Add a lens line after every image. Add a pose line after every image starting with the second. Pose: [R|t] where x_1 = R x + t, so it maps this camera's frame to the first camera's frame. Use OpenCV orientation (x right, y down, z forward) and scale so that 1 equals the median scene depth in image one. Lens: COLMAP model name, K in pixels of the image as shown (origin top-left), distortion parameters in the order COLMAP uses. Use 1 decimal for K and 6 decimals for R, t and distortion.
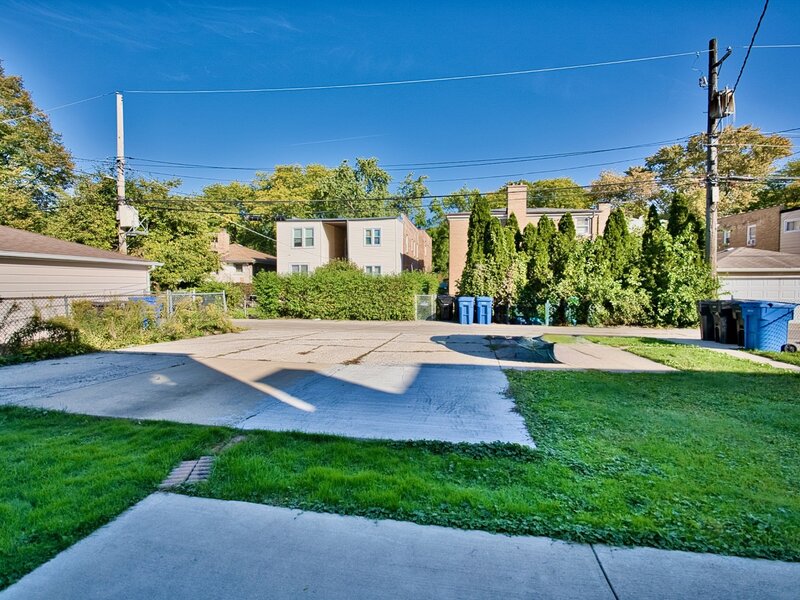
lens RADIAL K [[391.1, 0, 402.8], [0, 391.1, 296.0], [0, 0, 1]] dist [-0.022670, 0.006745]
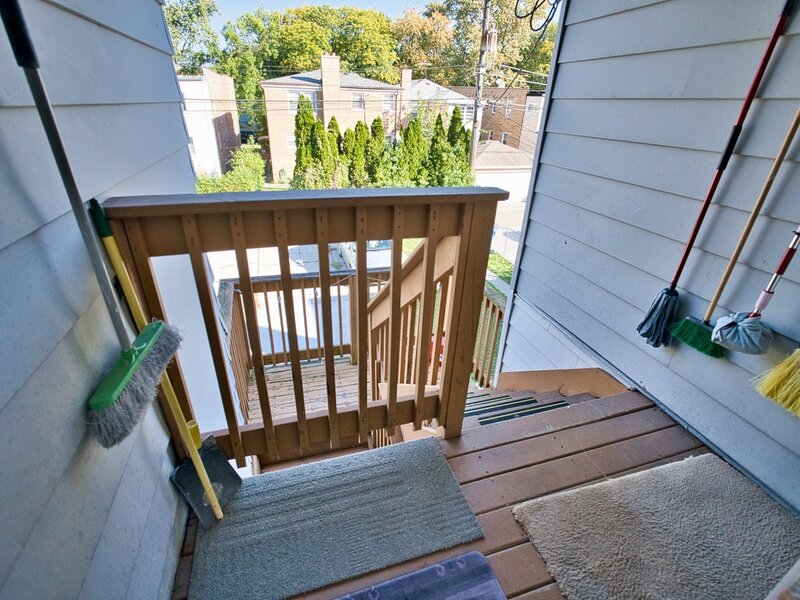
lens RADIAL K [[391.1, 0, 396.8], [0, 391.1, 295.3], [0, 0, 1]] dist [-0.022670, 0.006745]
pose [[0.896885, -0.175263, 0.406055, -0.110987], [-0.012857, 0.907407, 0.420056, -0.229981], [-0.442077, -0.381963, 0.811586, -0.212131]]
